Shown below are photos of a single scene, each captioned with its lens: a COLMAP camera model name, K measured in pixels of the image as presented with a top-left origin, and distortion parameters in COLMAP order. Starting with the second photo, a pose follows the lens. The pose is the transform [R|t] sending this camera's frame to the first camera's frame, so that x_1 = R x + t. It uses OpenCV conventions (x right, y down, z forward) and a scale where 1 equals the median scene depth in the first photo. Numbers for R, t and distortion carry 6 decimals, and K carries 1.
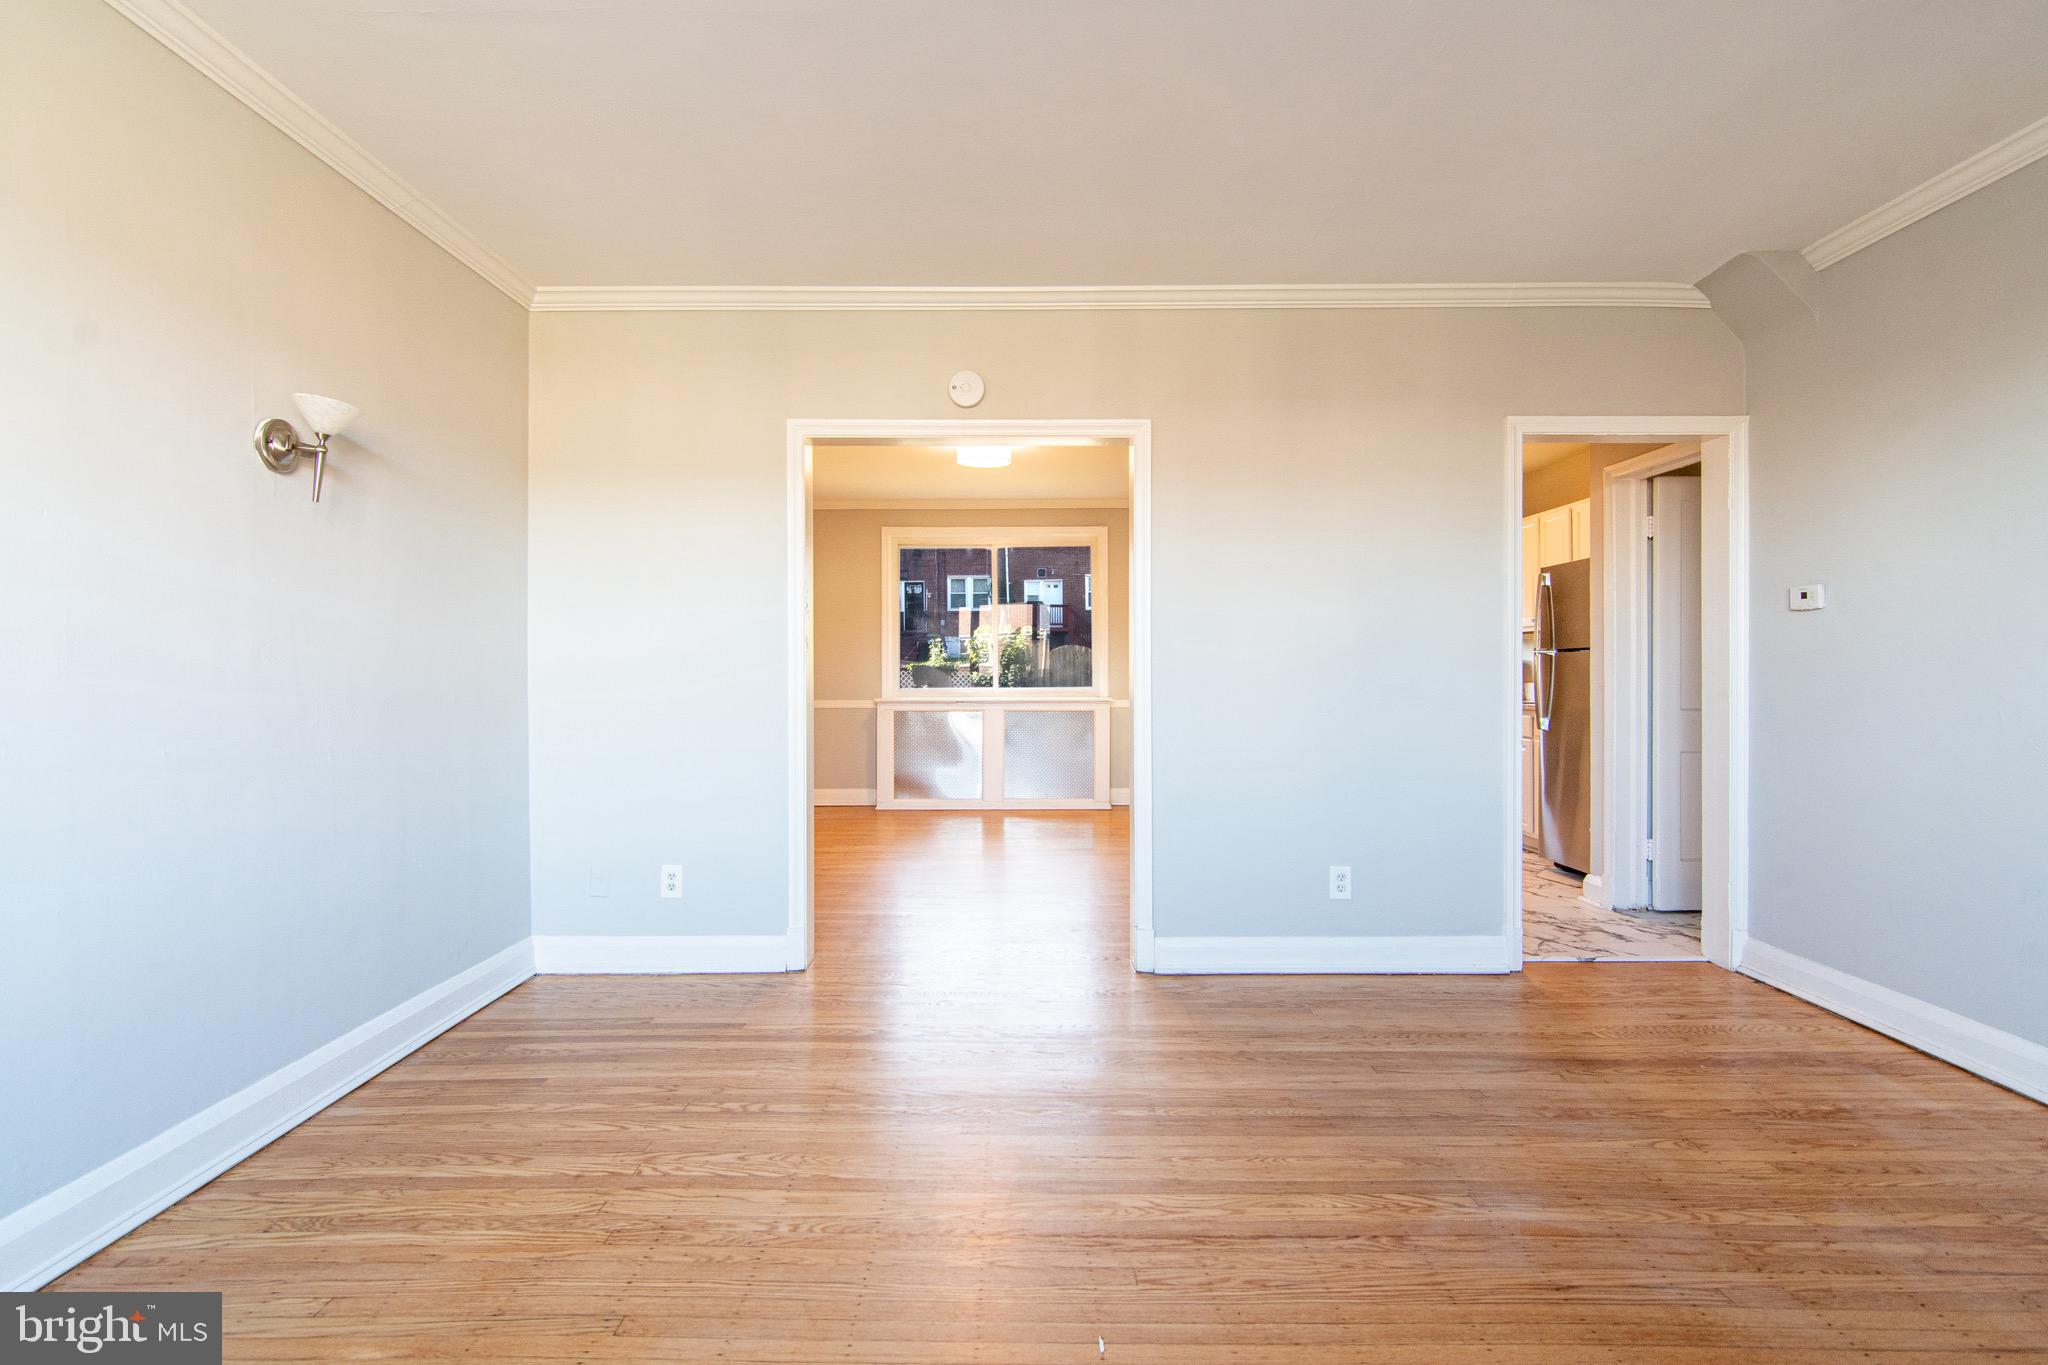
lens RADIAL K [[993.7, 0, 1023.4], [0, 993.7, 677.5], [0, 0, 1]] dist [-0.002540, 0.001405]
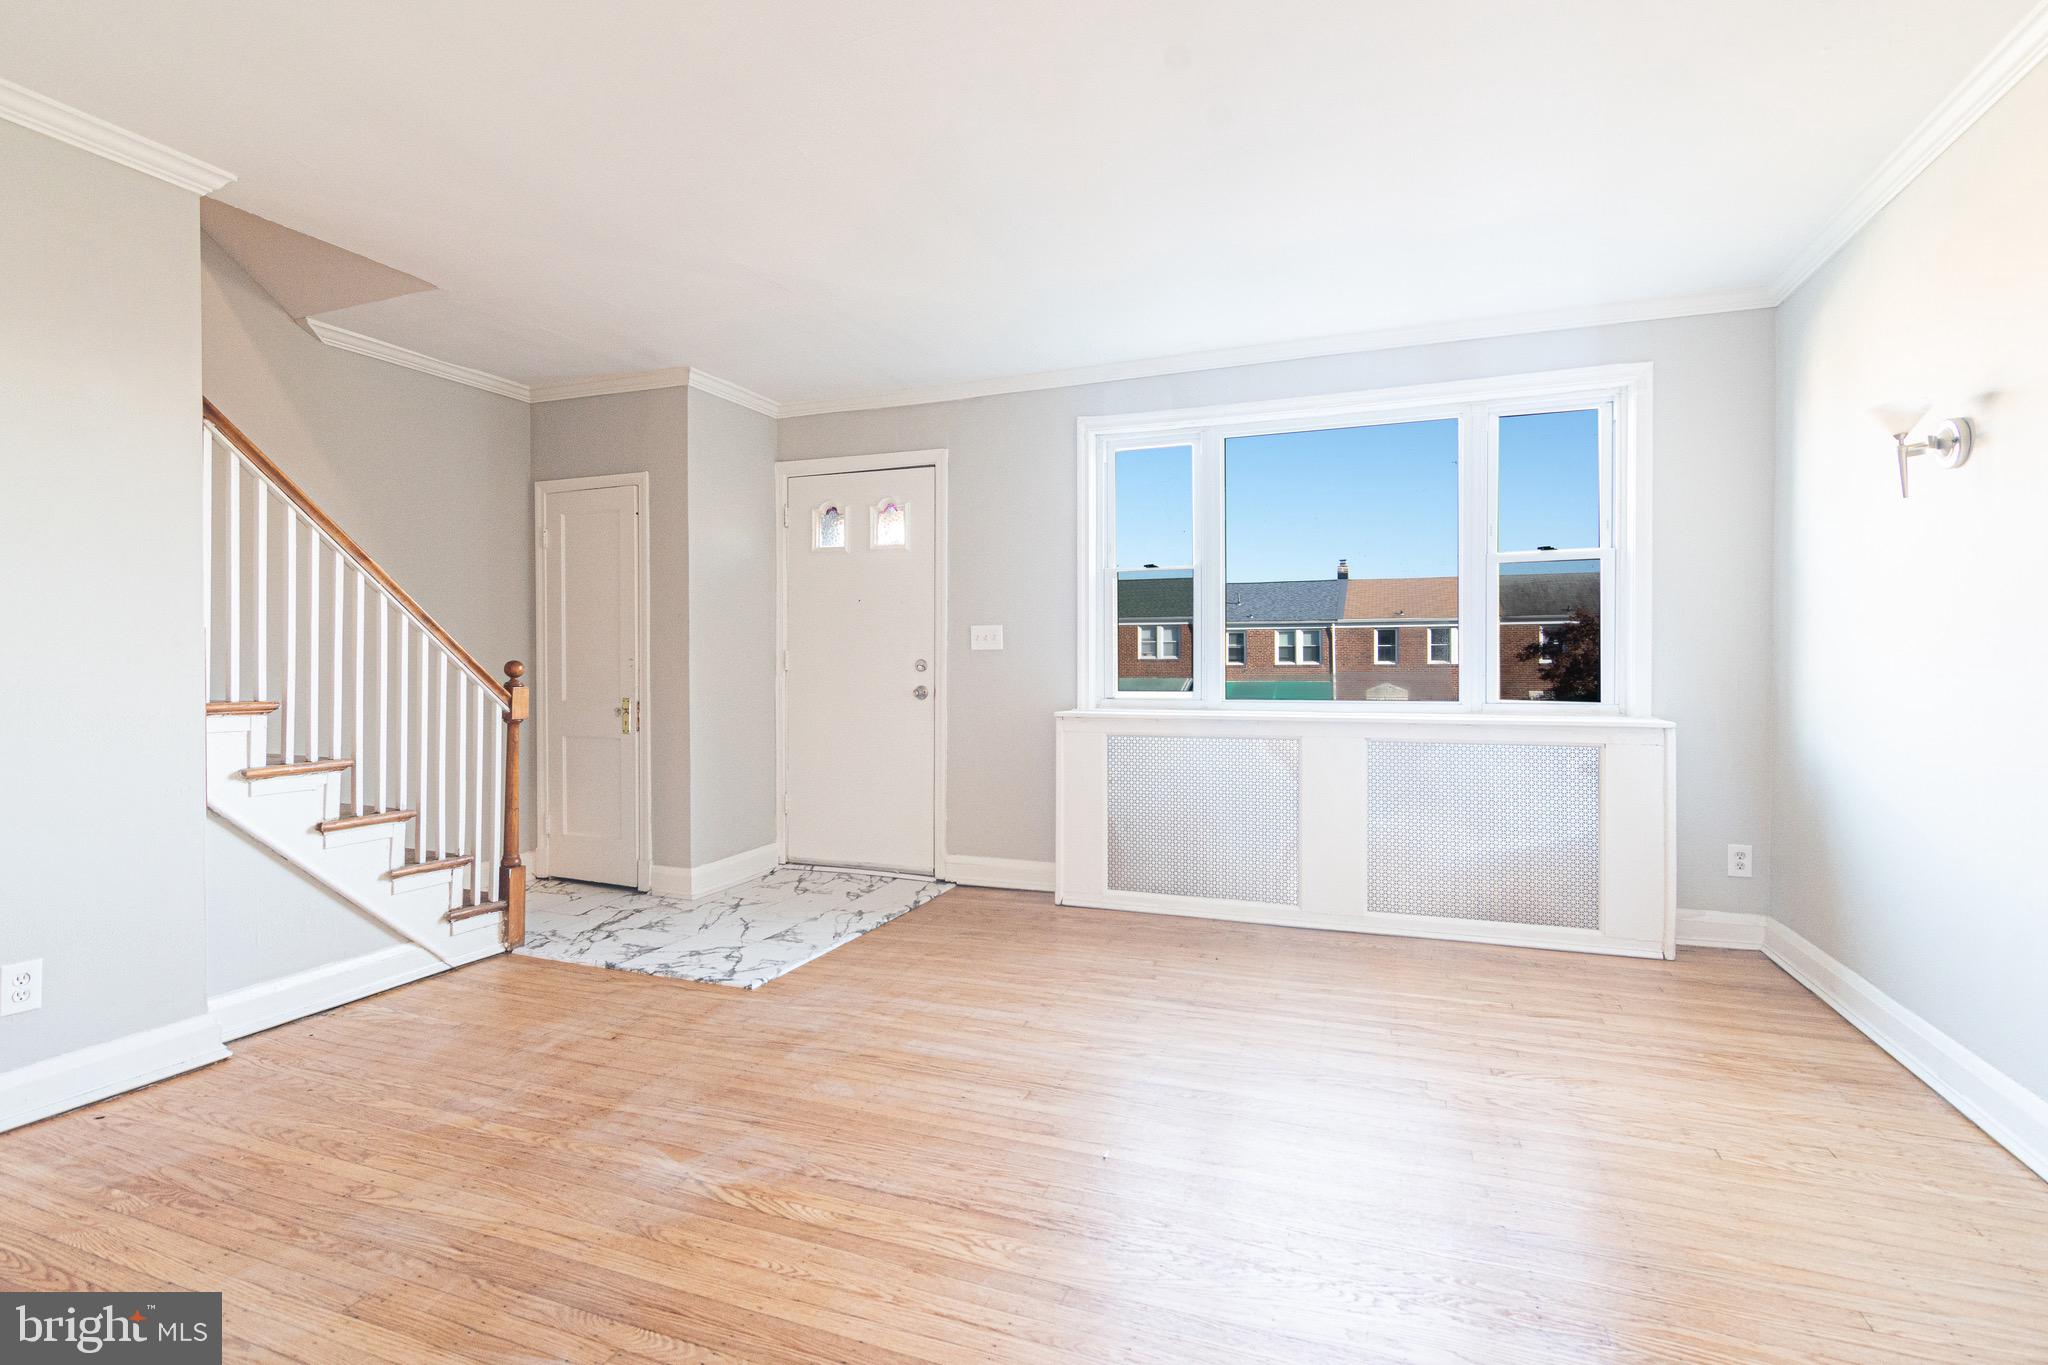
lens RADIAL K [[971.3, 0, 1015.4], [0, 971.3, 675.7], [0, 0, 1]] dist [-0.001049, 0.000100]
pose [[-0.928824, -0.002576, 0.370514, -0.196289], [0.007615, 0.999632, 0.026040, -0.015853], [-0.370444, 0.027008, -0.928462, 1.487754]]
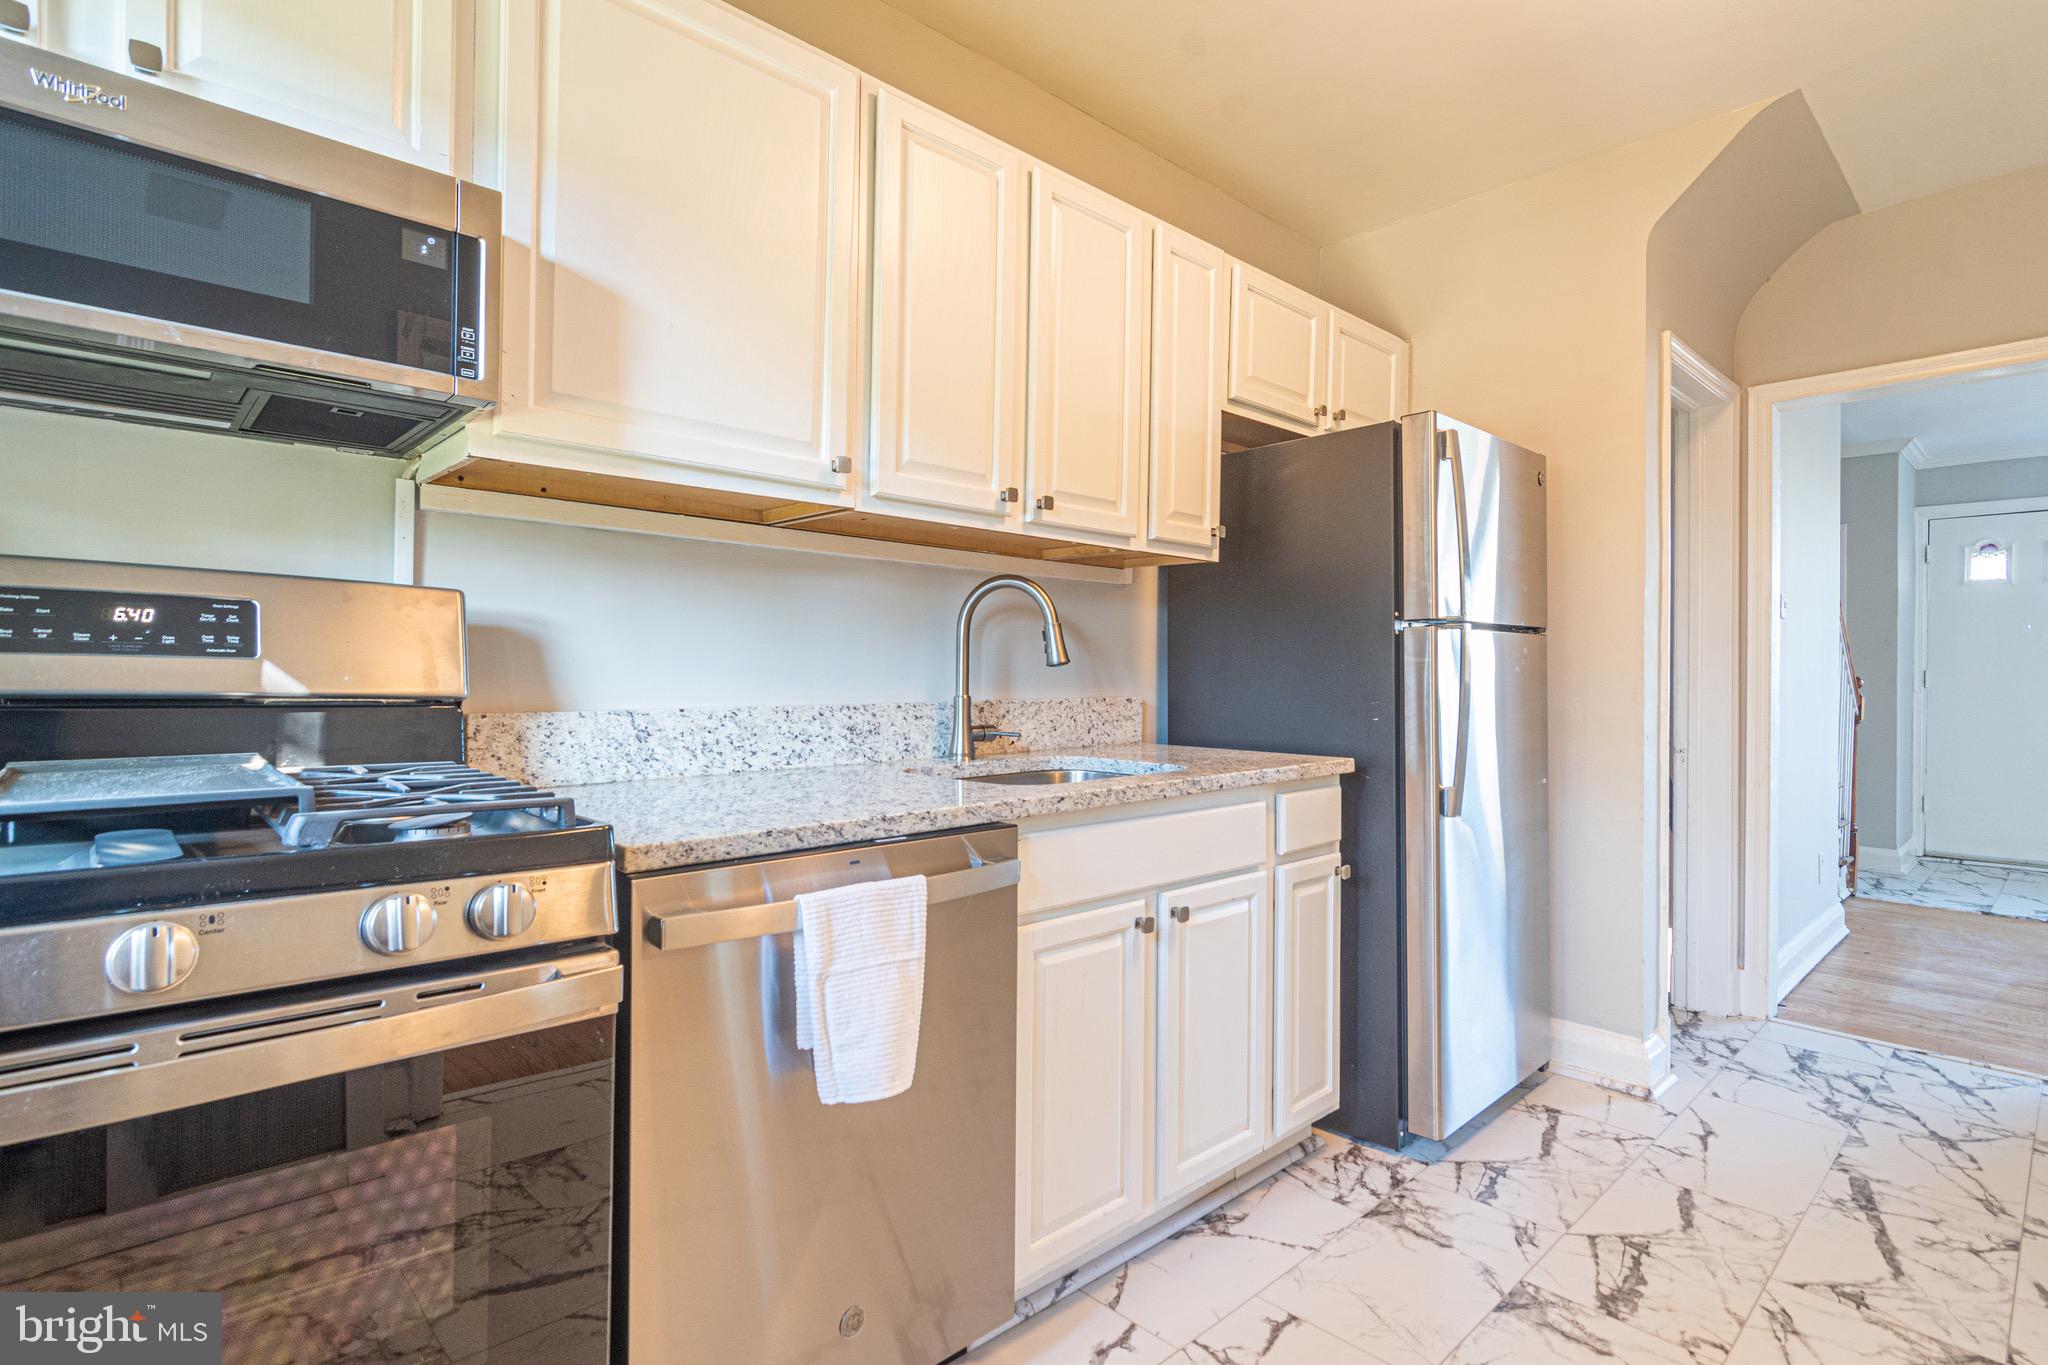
lens RADIAL K [[1019.3, 0, 1024.0], [0, 1019.3, 682.5], [0, 0, 1]] dist [0.002269, 0.001125]
pose [[-0.686148, -0.008935, 0.727407, 0.741089], [-0.000219, 0.999927, 0.012076, -0.019585], [-0.727462, 0.008126, -0.686100, 3.100700]]
